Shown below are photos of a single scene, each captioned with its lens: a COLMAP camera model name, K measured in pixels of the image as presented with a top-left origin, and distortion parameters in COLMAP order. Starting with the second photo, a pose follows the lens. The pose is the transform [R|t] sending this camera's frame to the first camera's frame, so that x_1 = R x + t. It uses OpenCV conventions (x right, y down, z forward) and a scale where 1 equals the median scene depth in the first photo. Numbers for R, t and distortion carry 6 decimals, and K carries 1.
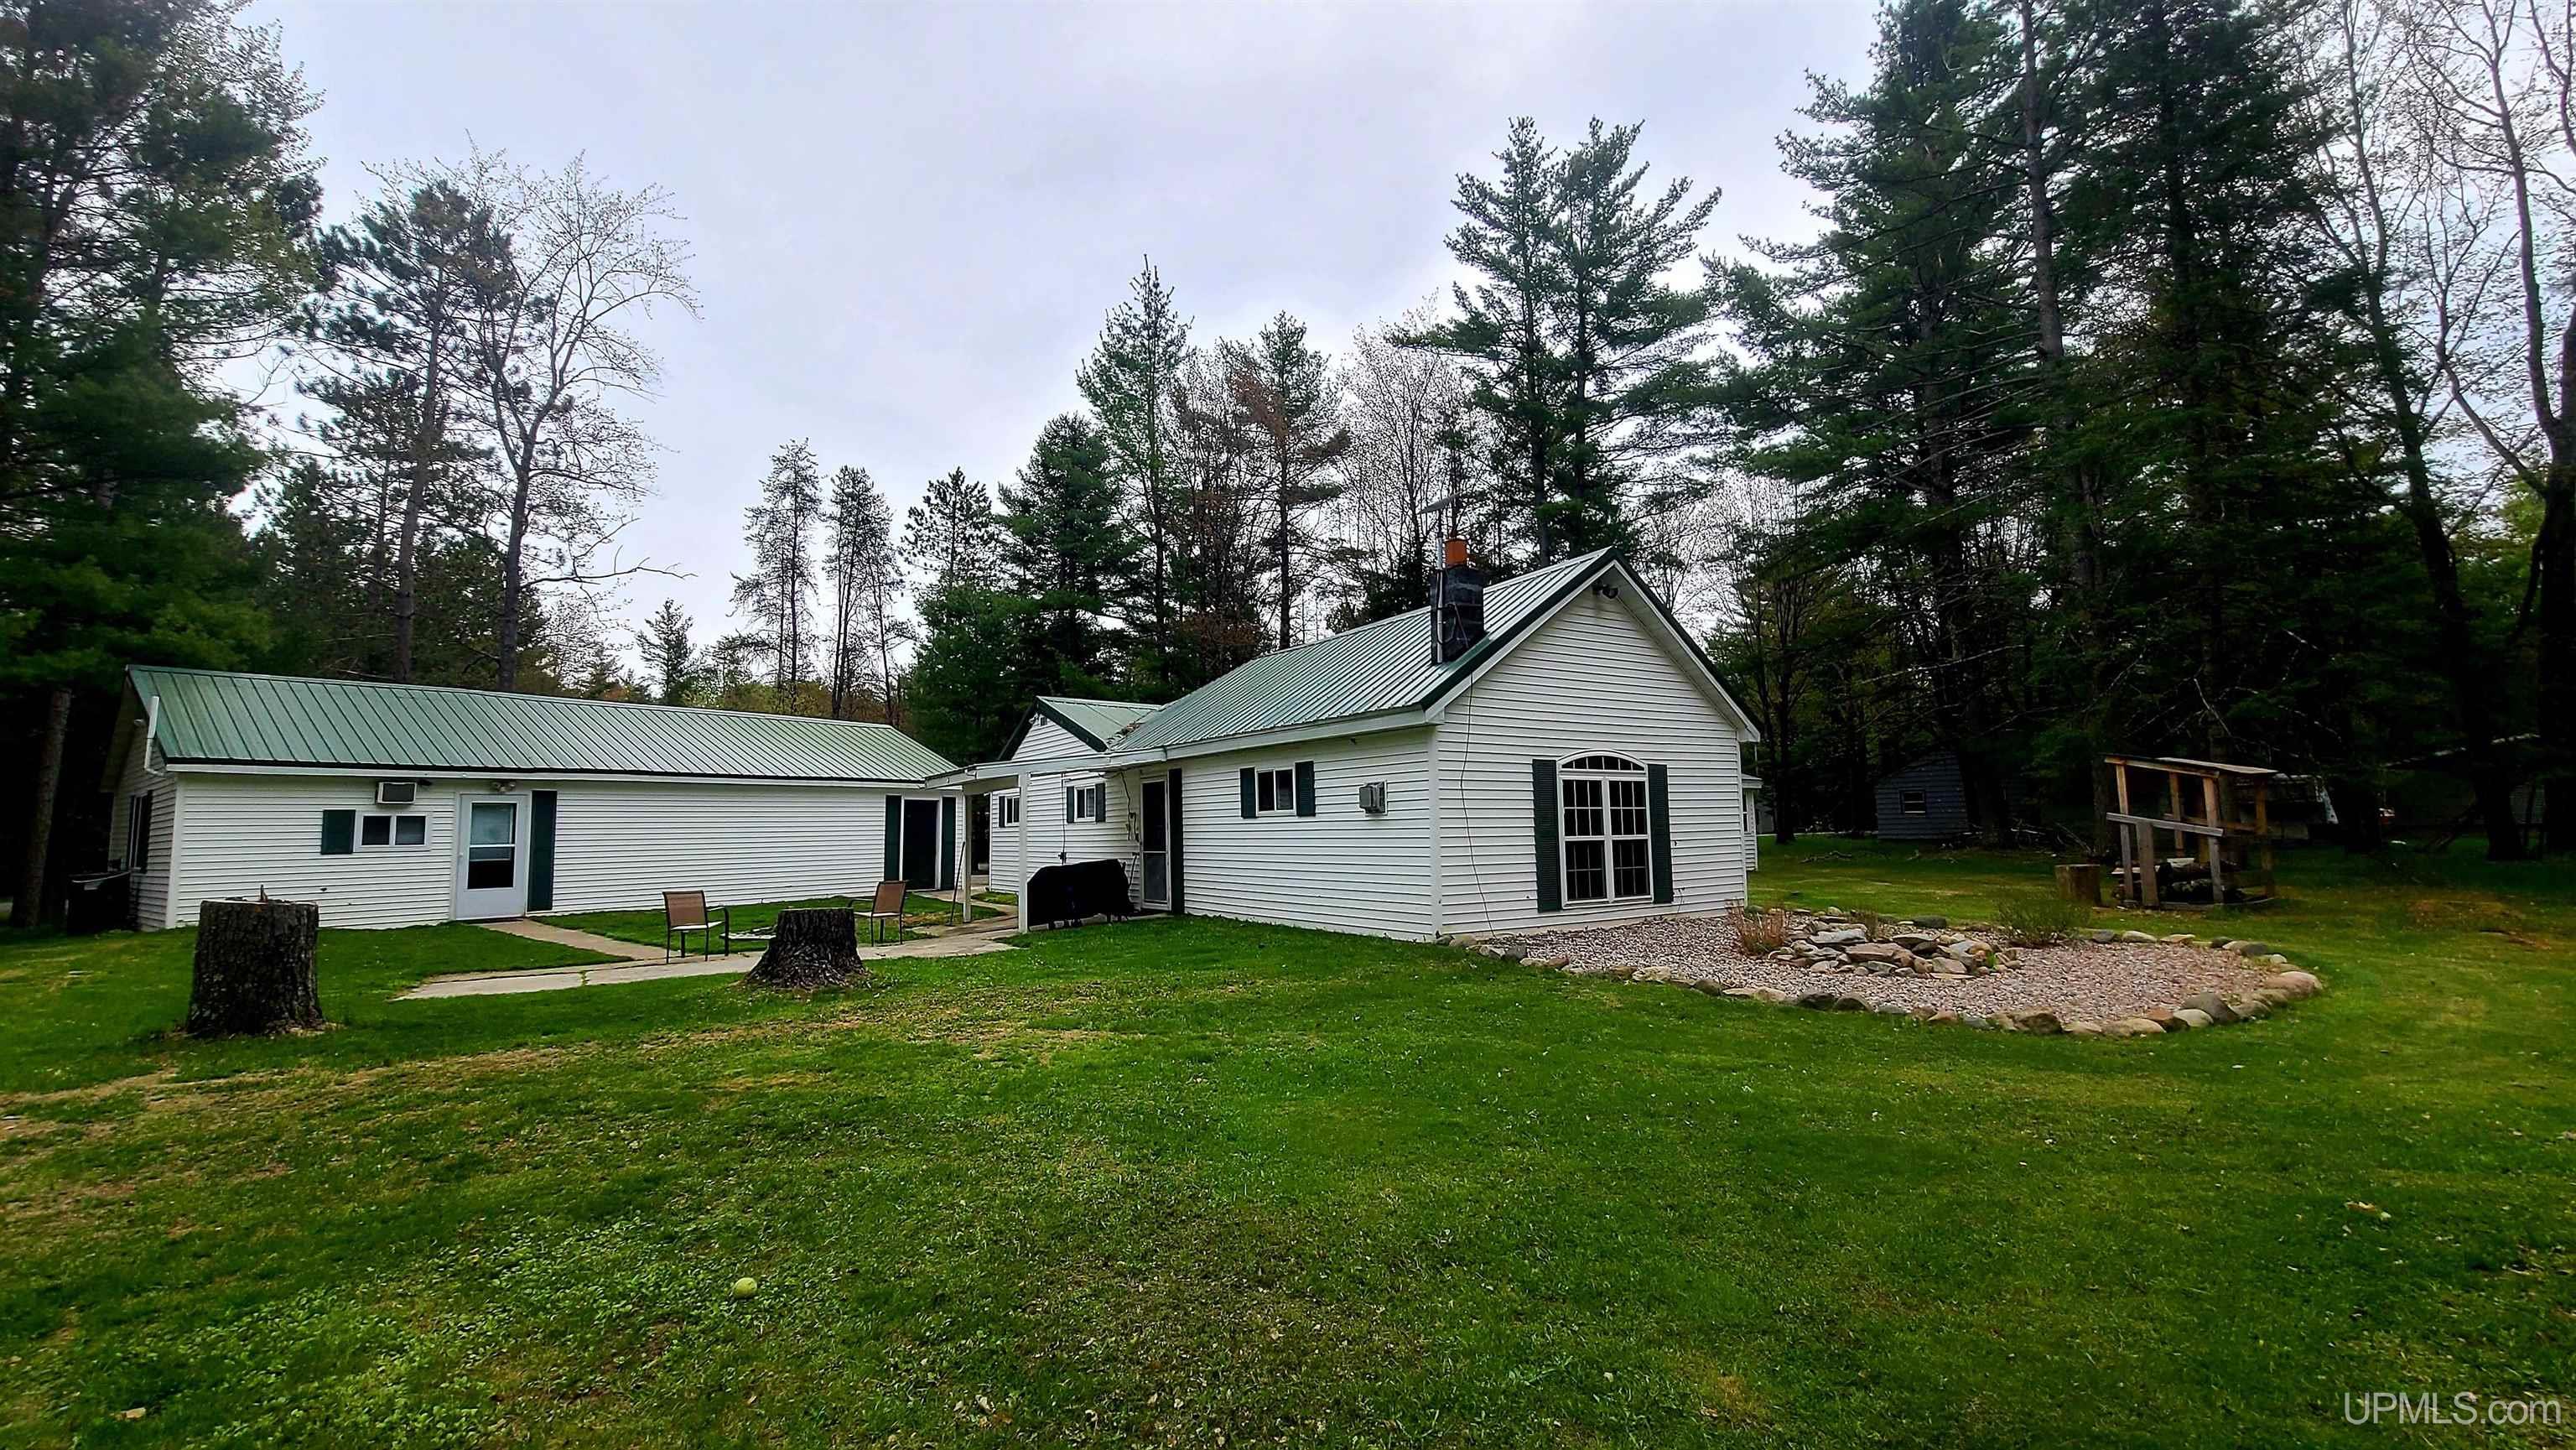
lens RADIAL K [[1049.8, 0, 1289.0], [0, 1049.8, 725.1], [0, 0, 1]] dist [0.000724, -0.000096]
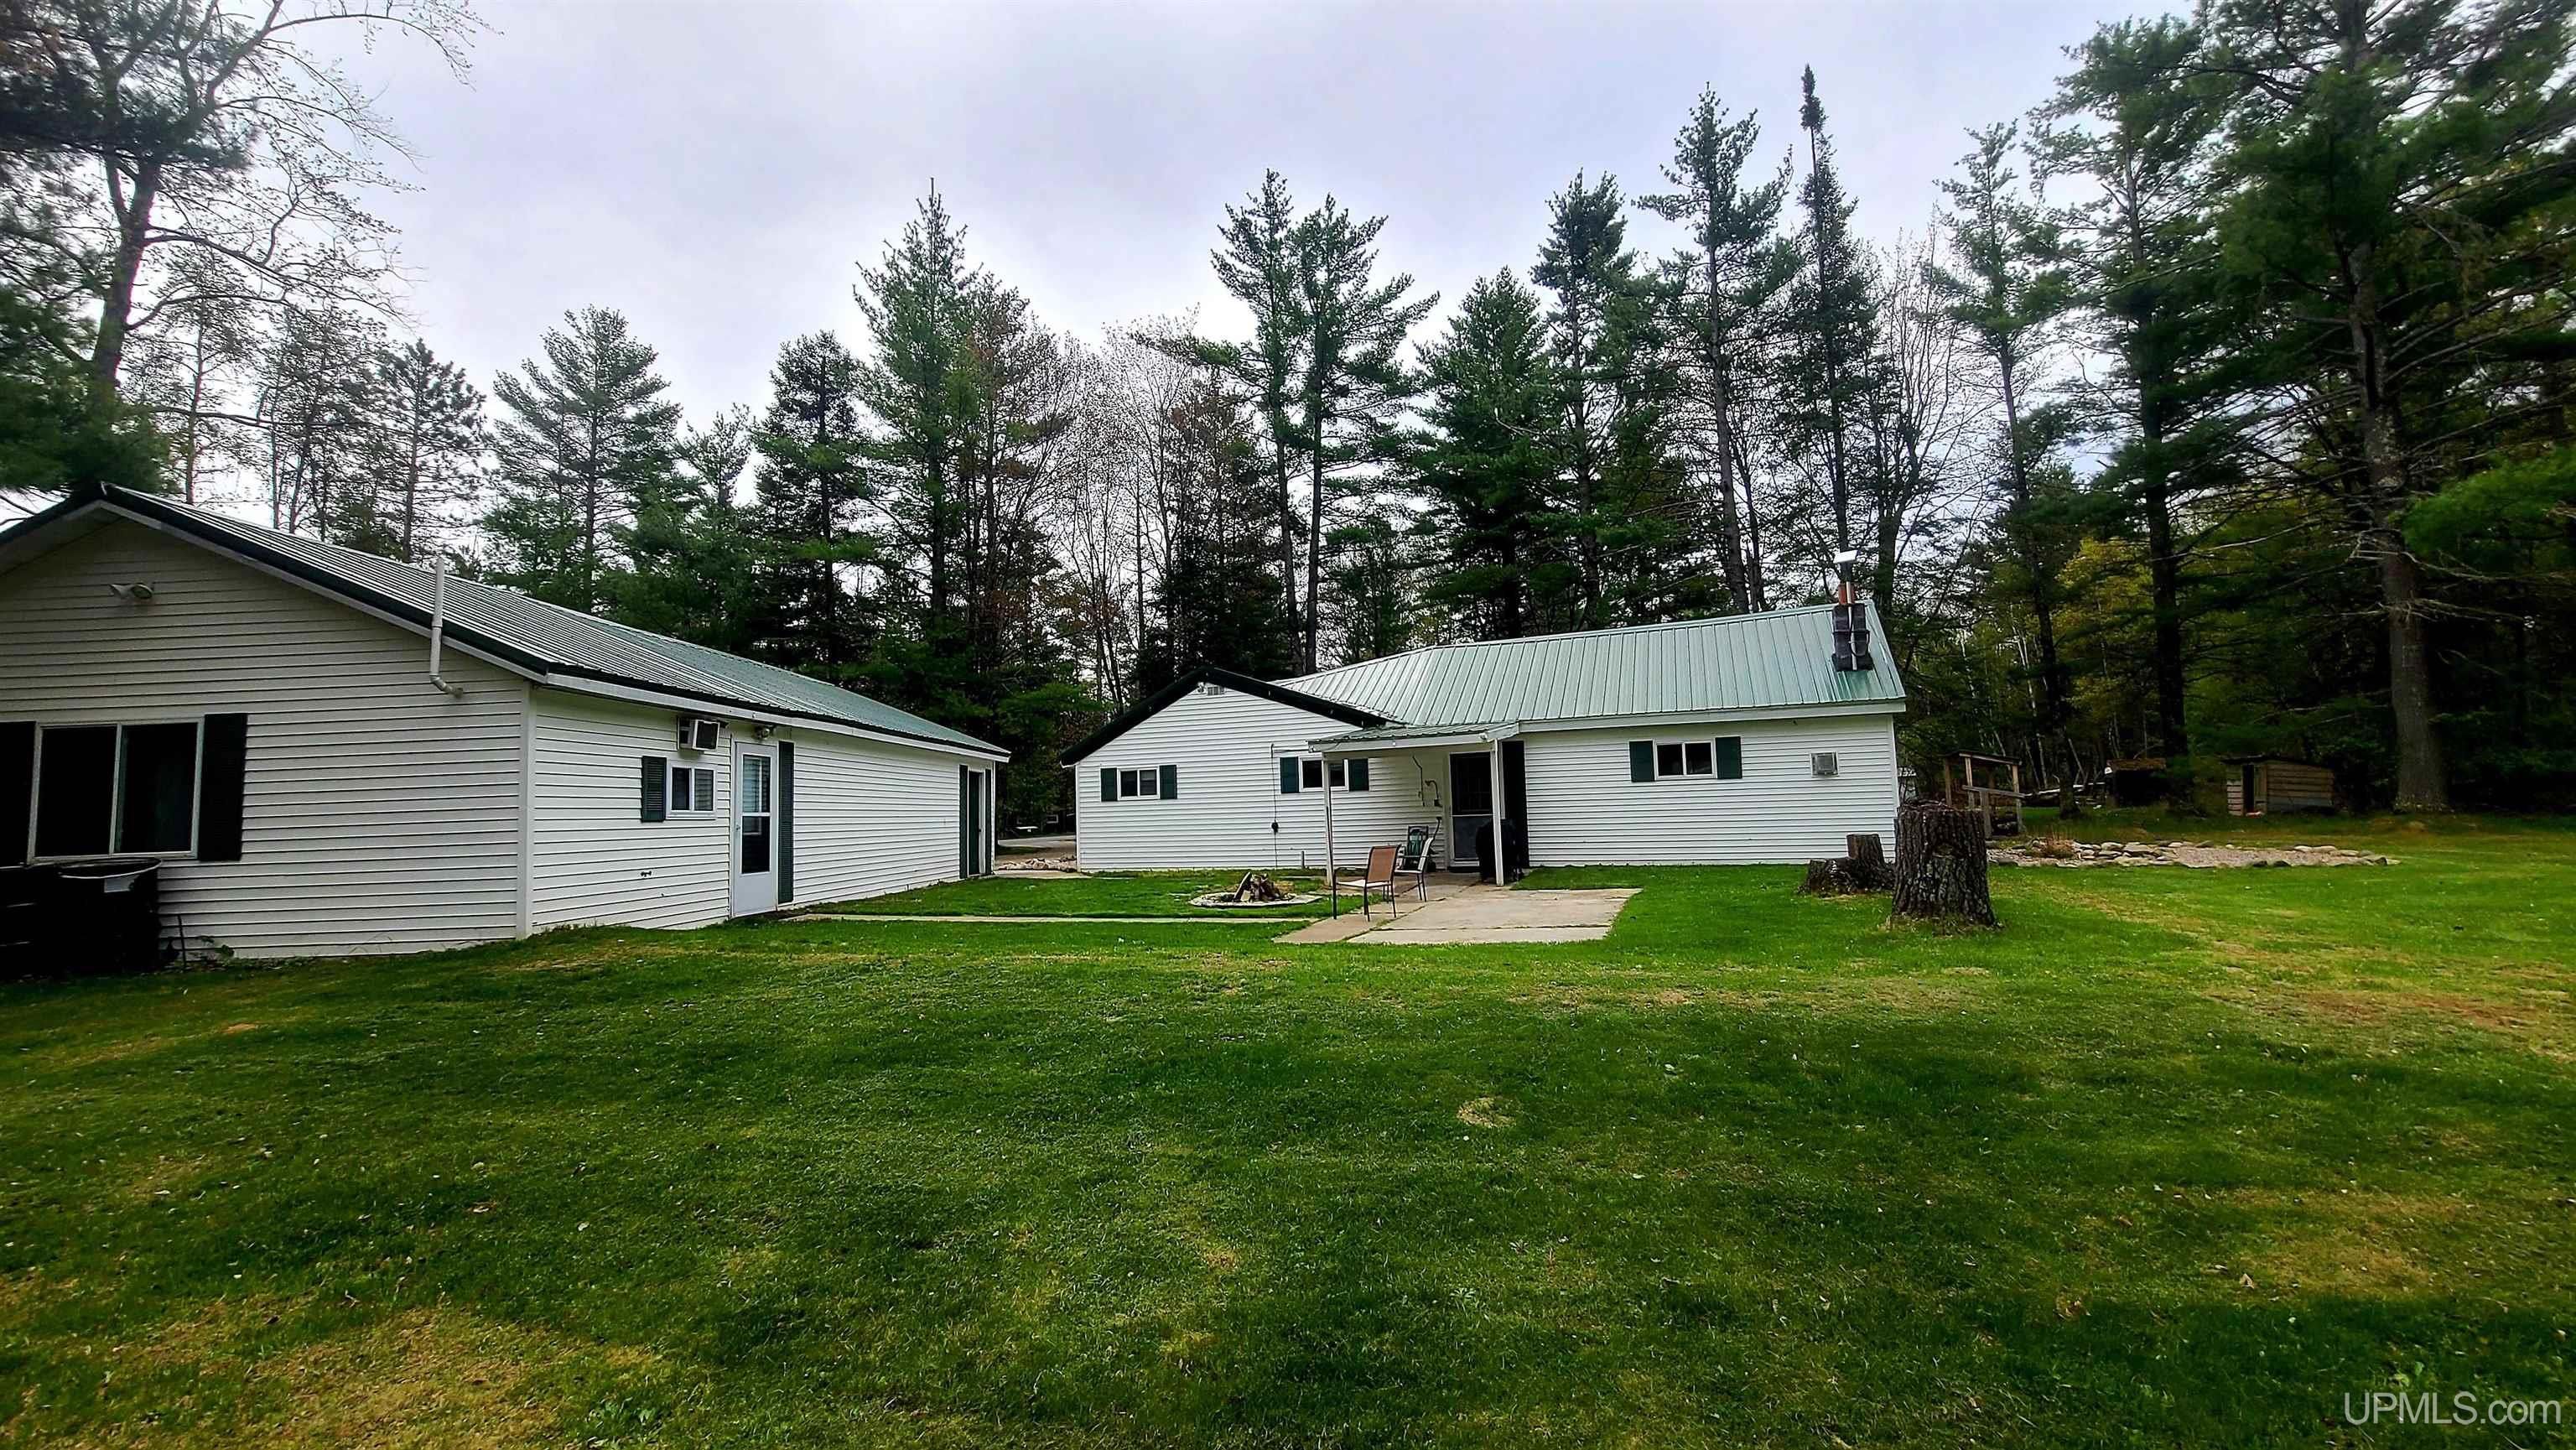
lens RADIAL K [[1049.8, 0, 1278.9], [0, 1049.8, 729.1], [0, 0, 1]] dist [0.000724, -0.000096]
pose [[0.814338, 0.043121, 0.578786, -0.911202], [-0.043959, 0.998954, -0.012575, 0.050523], [-0.578723, -0.015202, 0.815382, 0.201536]]
